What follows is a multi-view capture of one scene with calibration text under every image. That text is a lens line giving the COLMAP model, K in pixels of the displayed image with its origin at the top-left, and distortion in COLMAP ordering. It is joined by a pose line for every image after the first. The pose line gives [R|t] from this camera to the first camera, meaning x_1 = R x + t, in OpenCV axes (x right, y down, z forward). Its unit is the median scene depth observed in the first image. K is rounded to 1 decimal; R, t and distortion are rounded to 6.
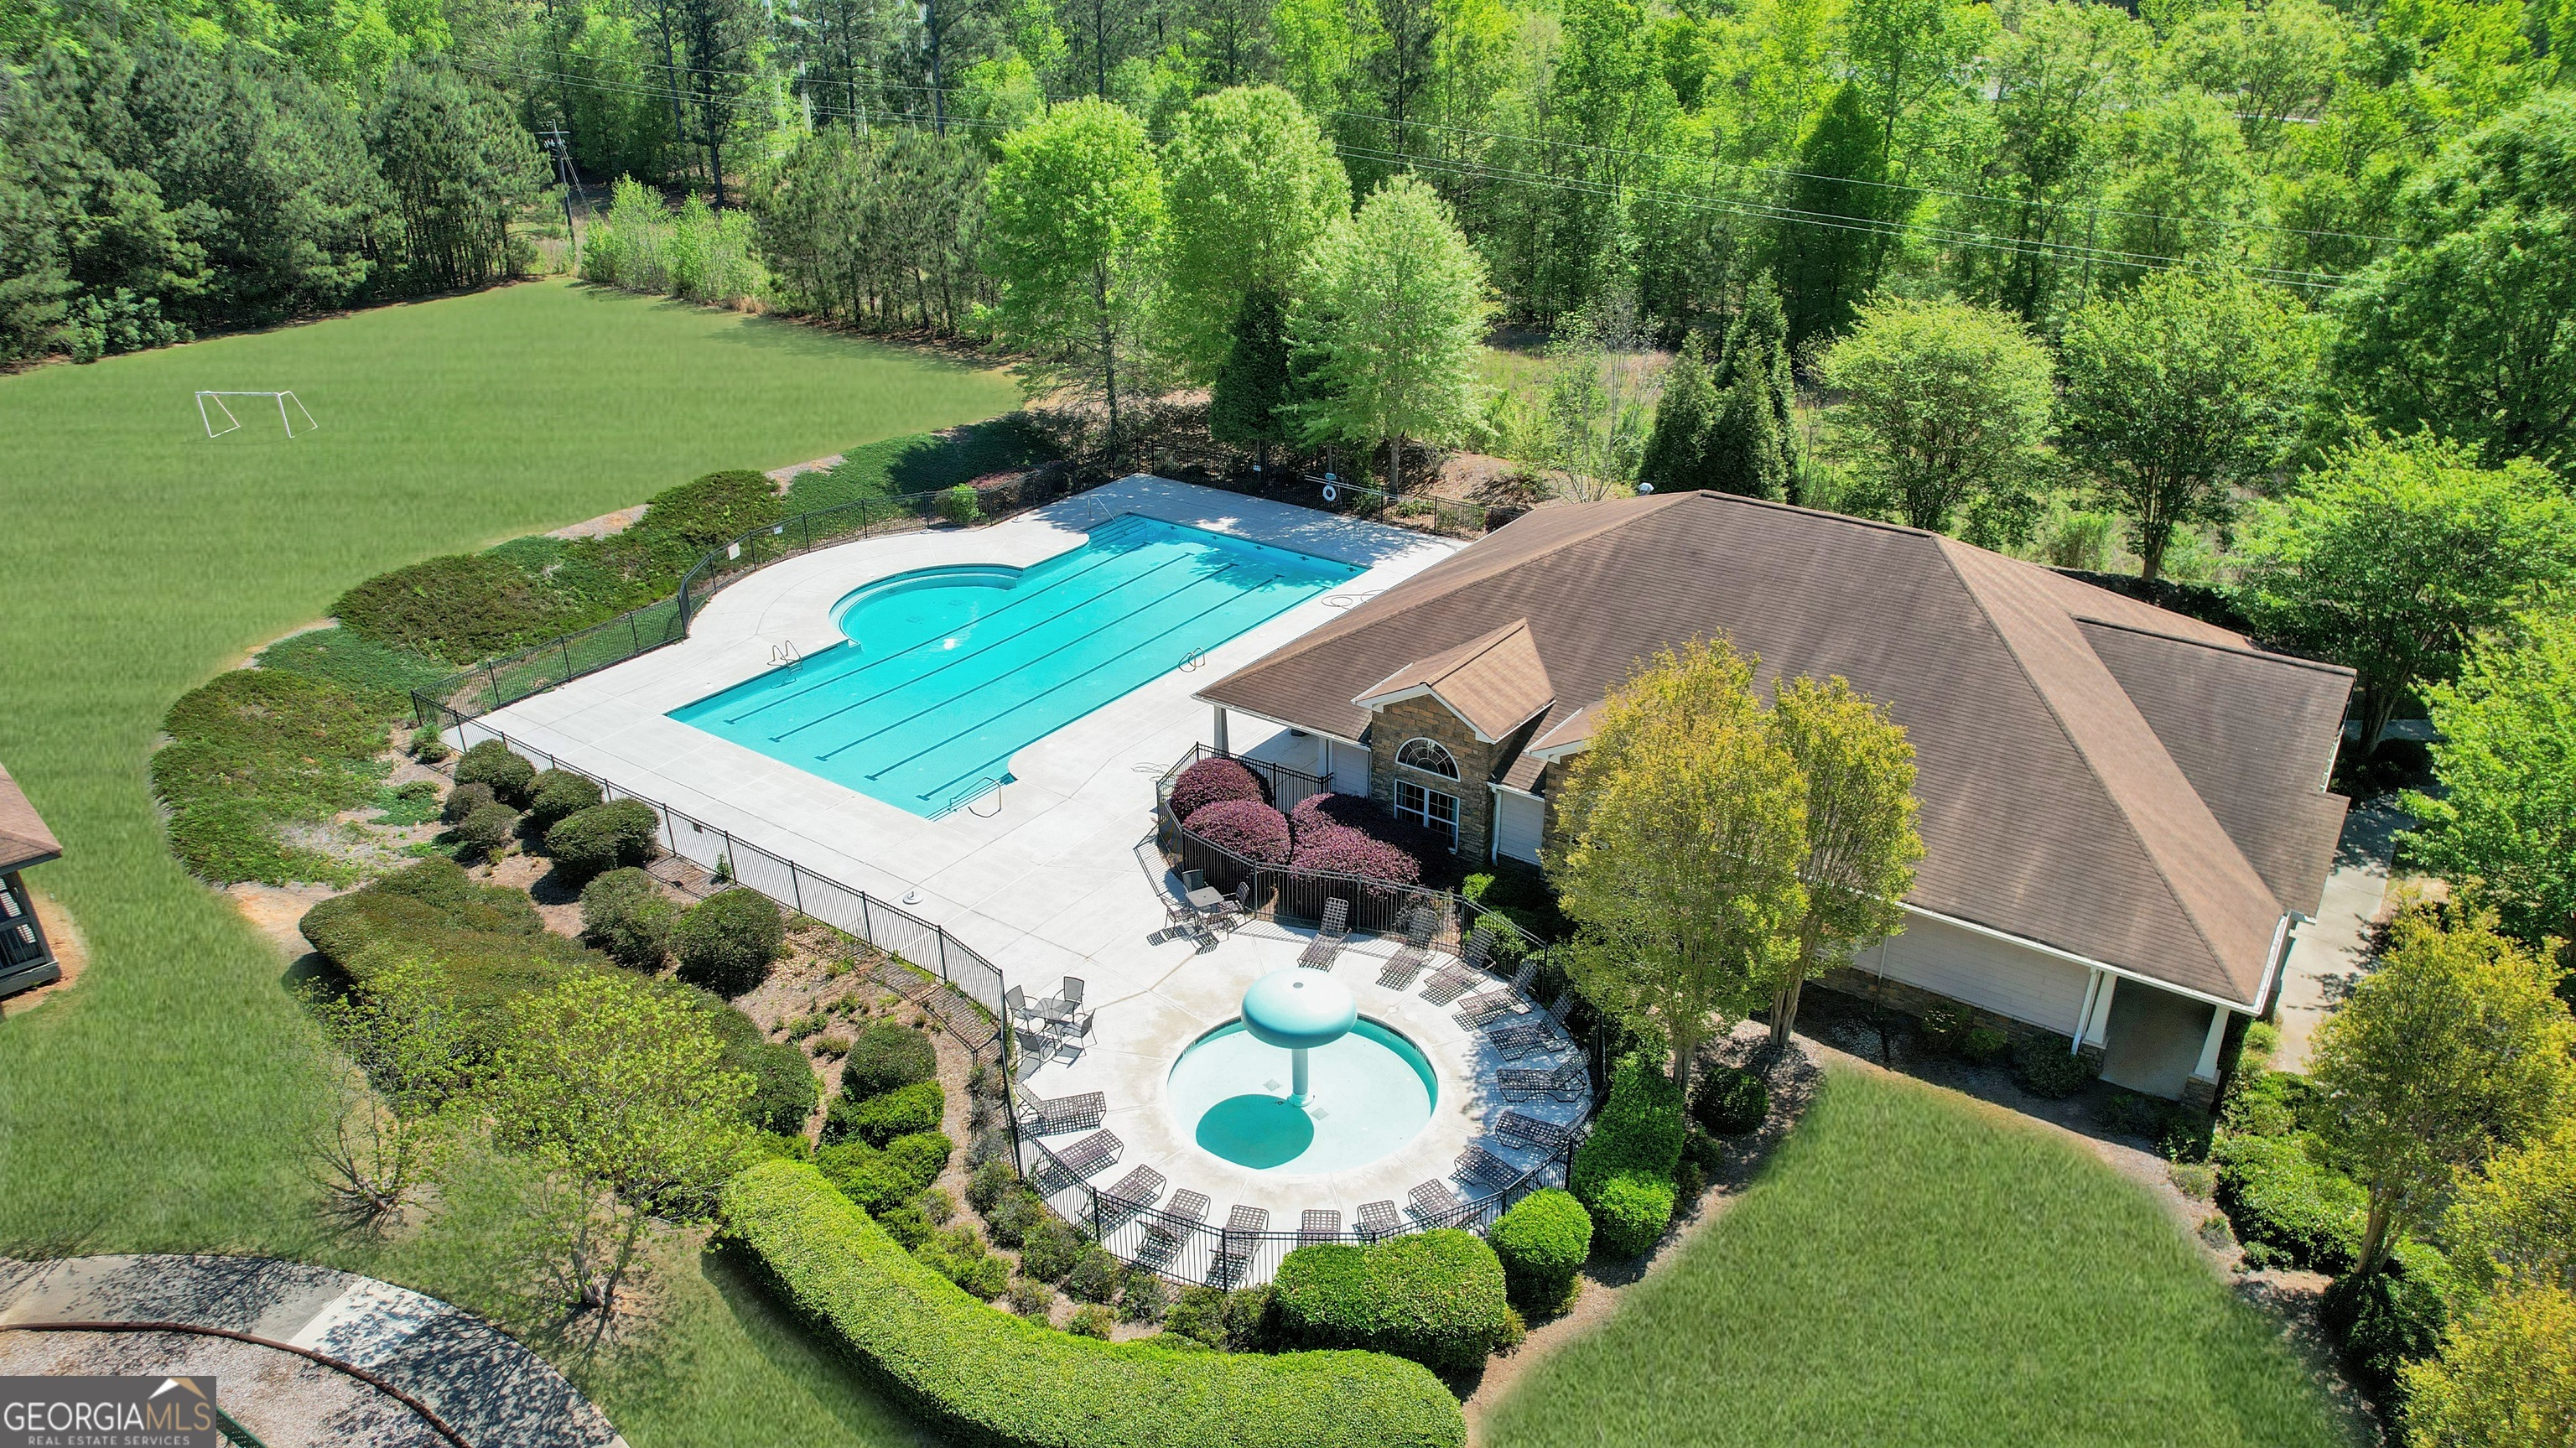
lens RADIAL K [[1645.6, 0, 1288.0], [0, 1645.6, 724.0], [0, 0, 1]] dist [0.001862, 0.004307]
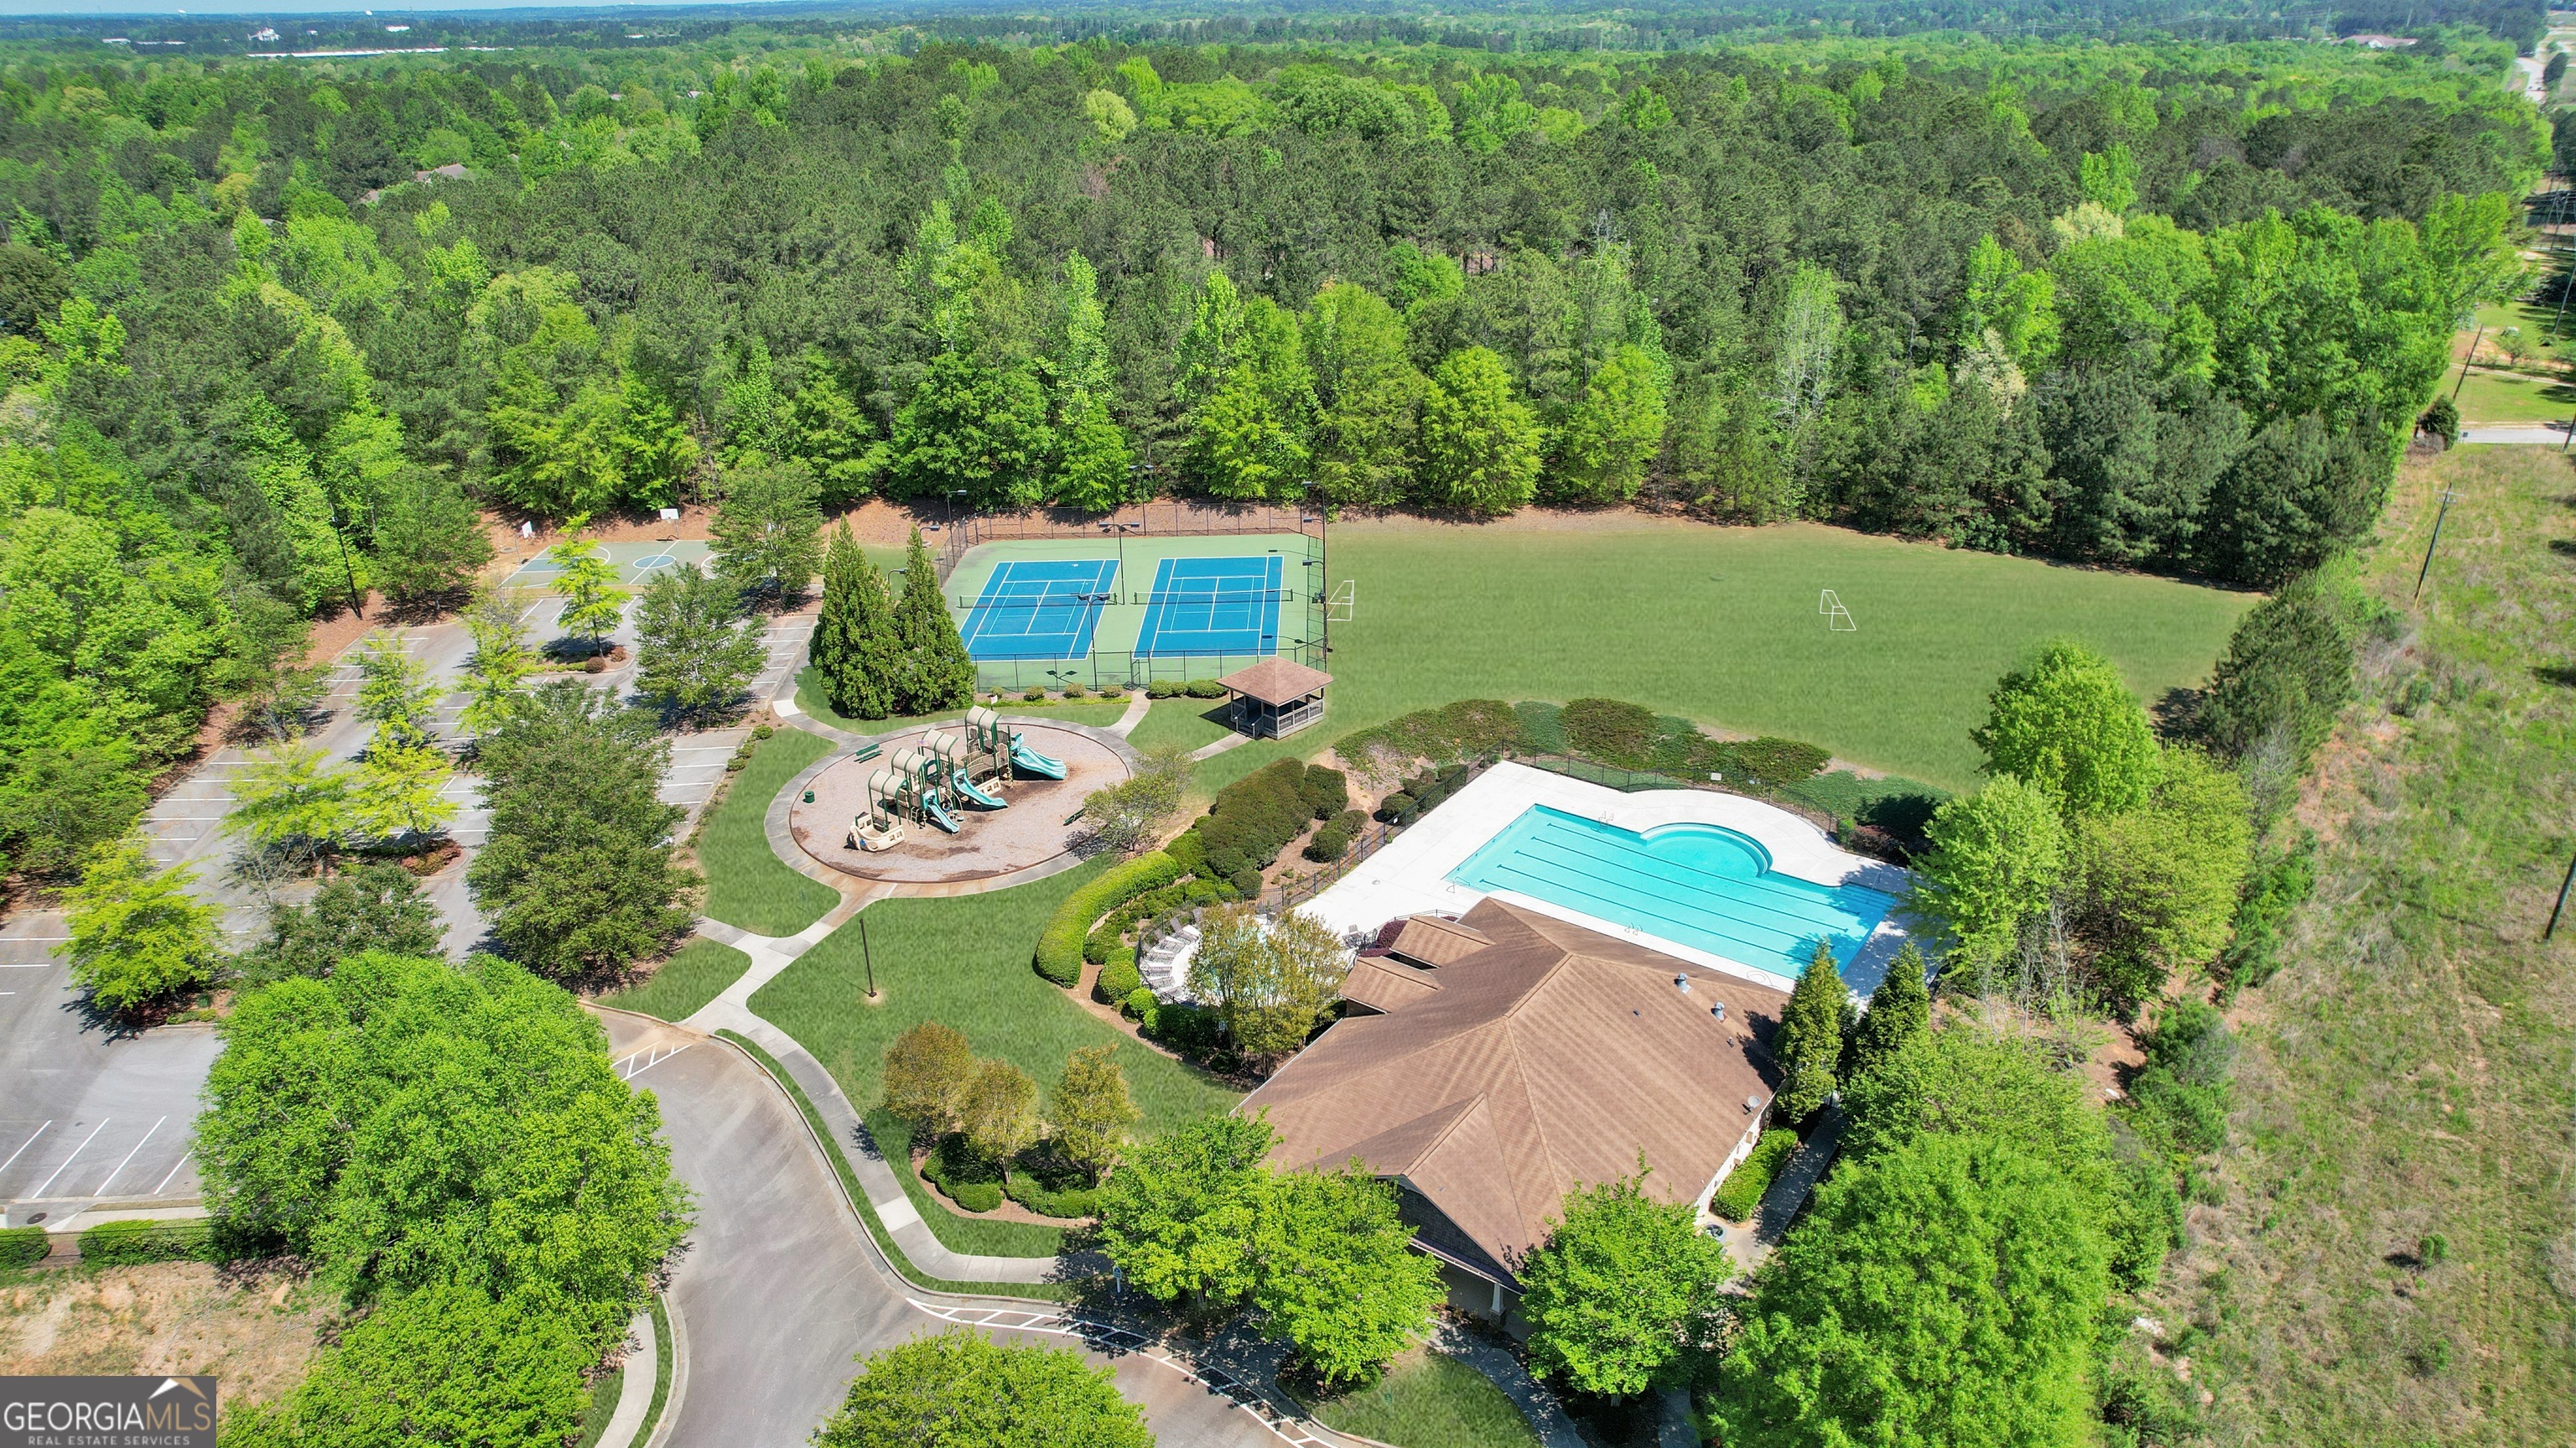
lens RADIAL K [[1645.6, 0, 1288.0], [0, 1645.6, 724.0], [0, 0, 1]] dist [0.001862, 0.004307]
pose [[0.014040, 0.420532, -0.907169, 1.128831], [-0.416066, 0.827441, 0.377133, -0.573851], [0.909226, 0.372147, 0.186587, 0.219880]]
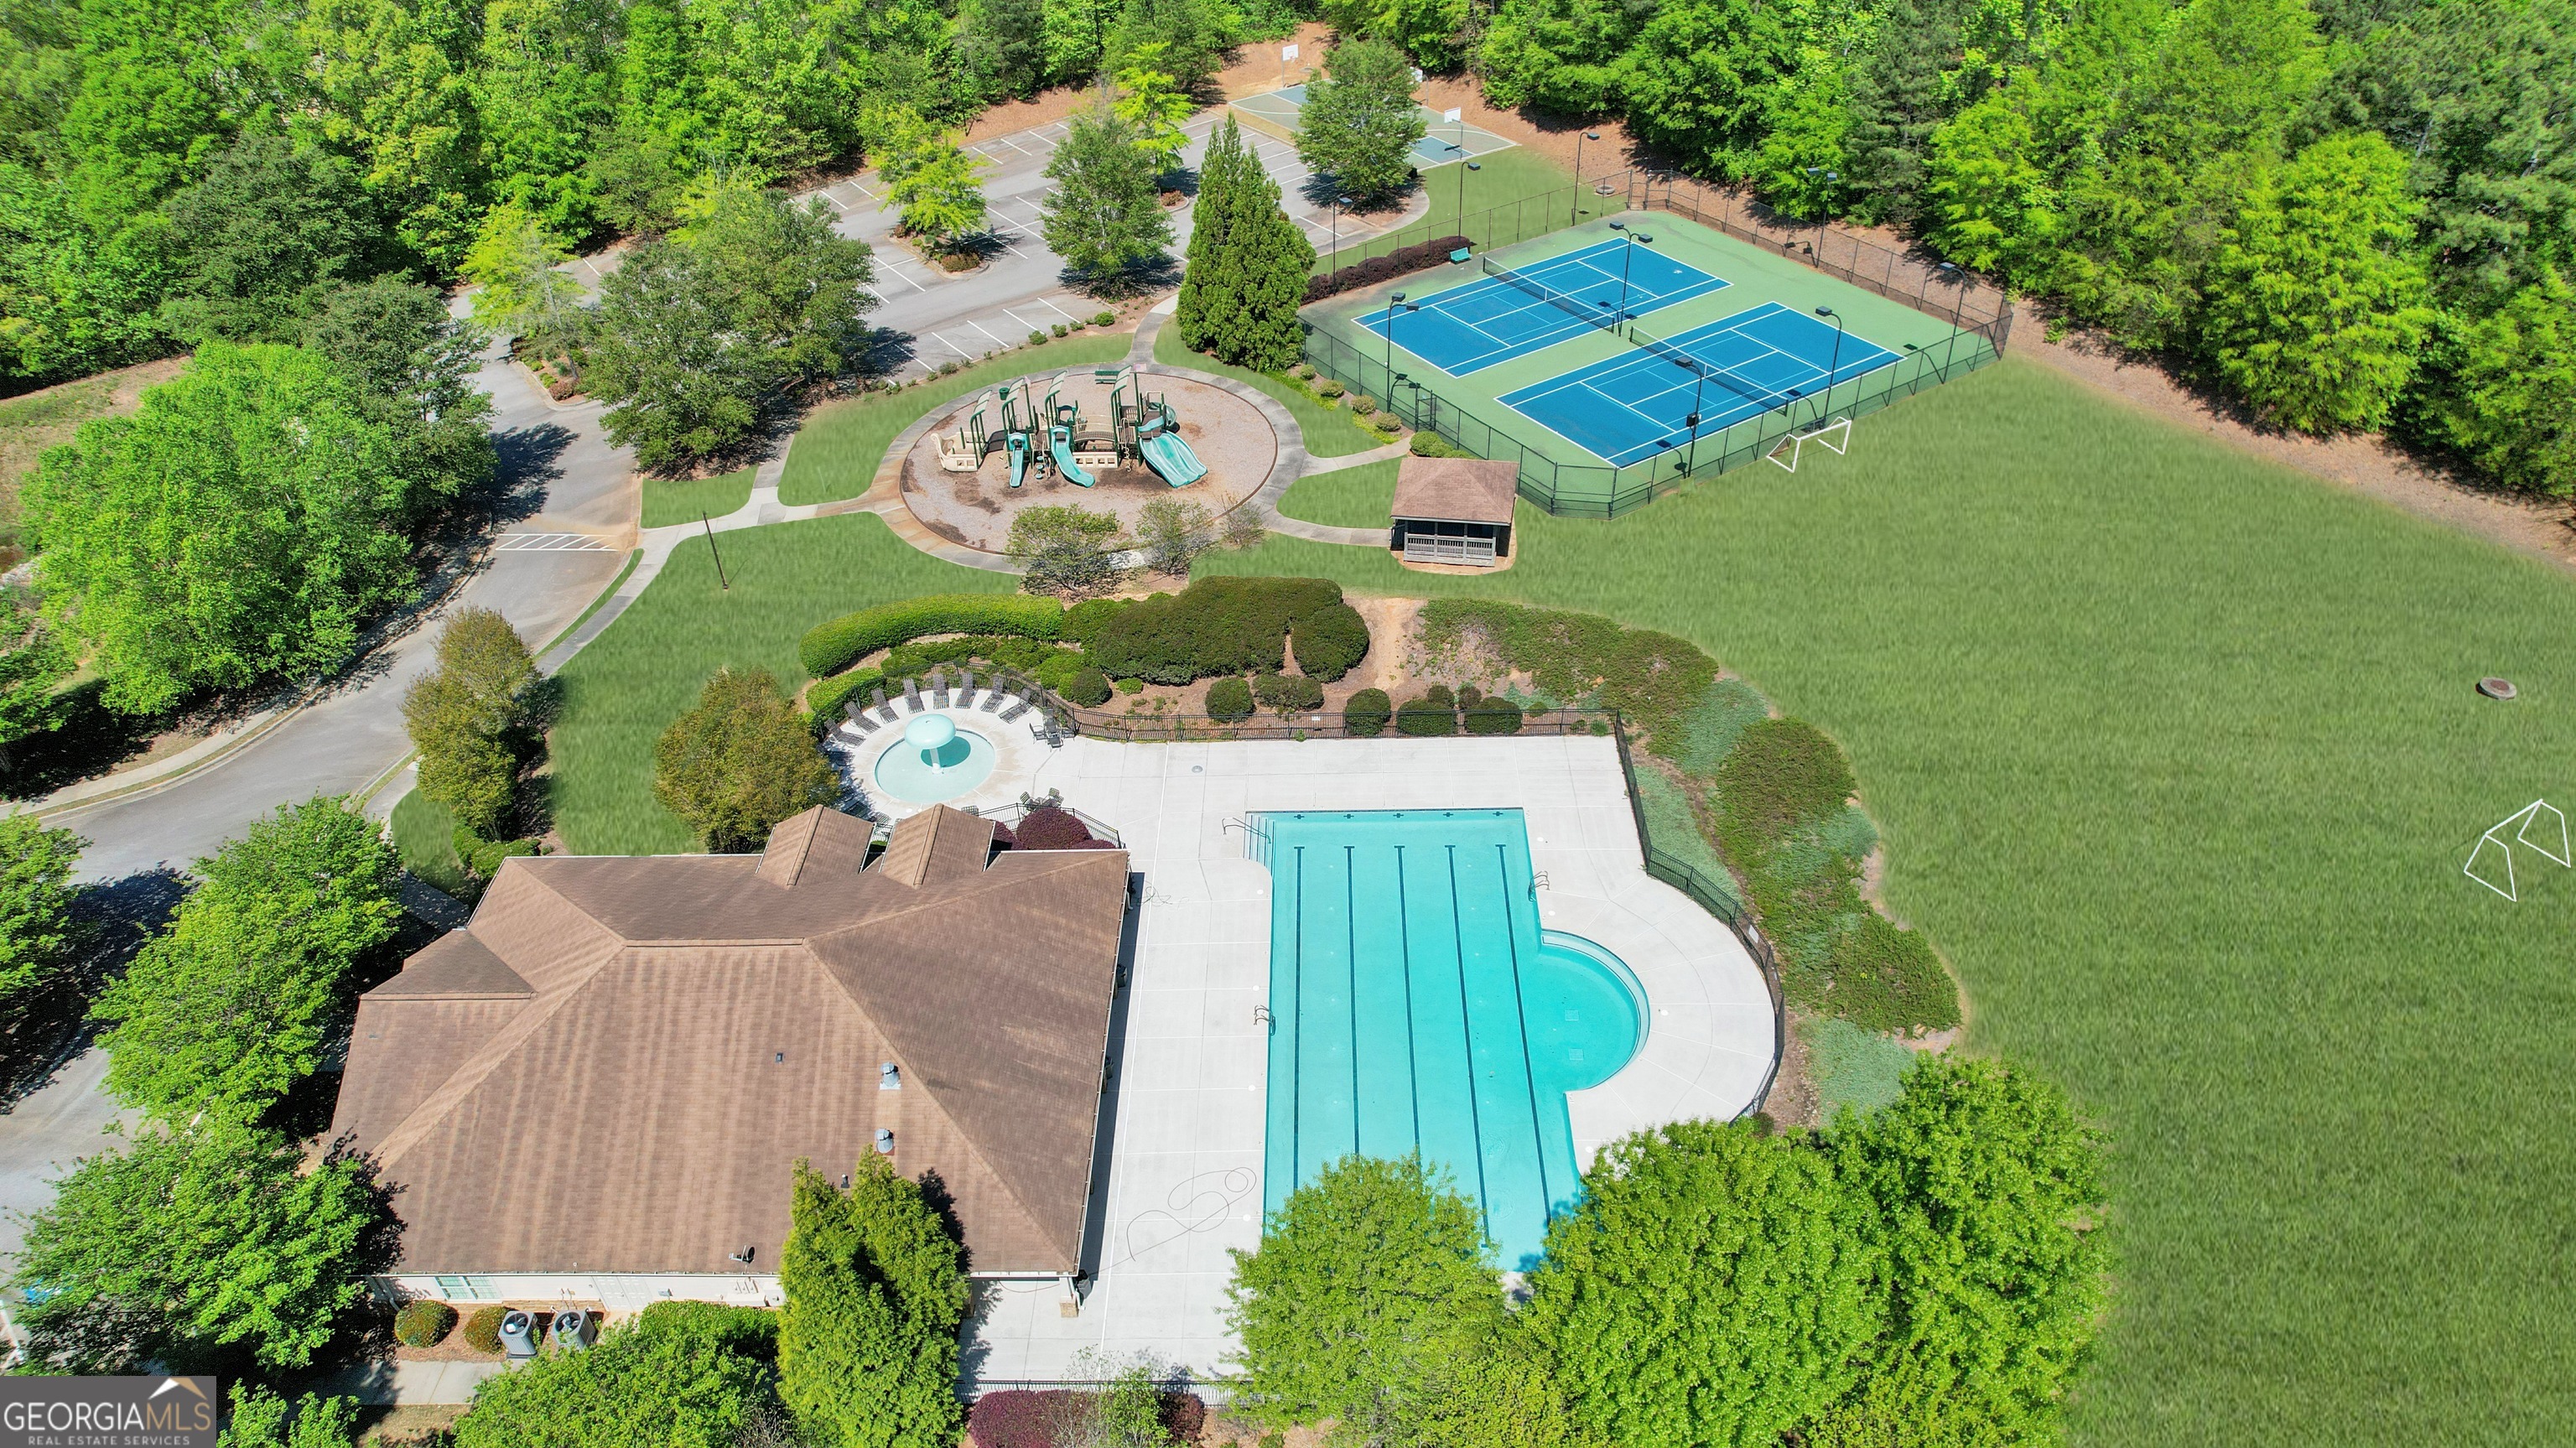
lens RADIAL K [[1645.6, 0, 1288.0], [0, 1645.6, 724.0], [0, 0, 1]] dist [0.001862, 0.004307]
pose [[-0.812646, 0.384295, -0.438092, 0.296898], [-0.219589, 0.494415, 0.841032, -0.922793], [0.539804, 0.779661, -0.317397, 0.987108]]
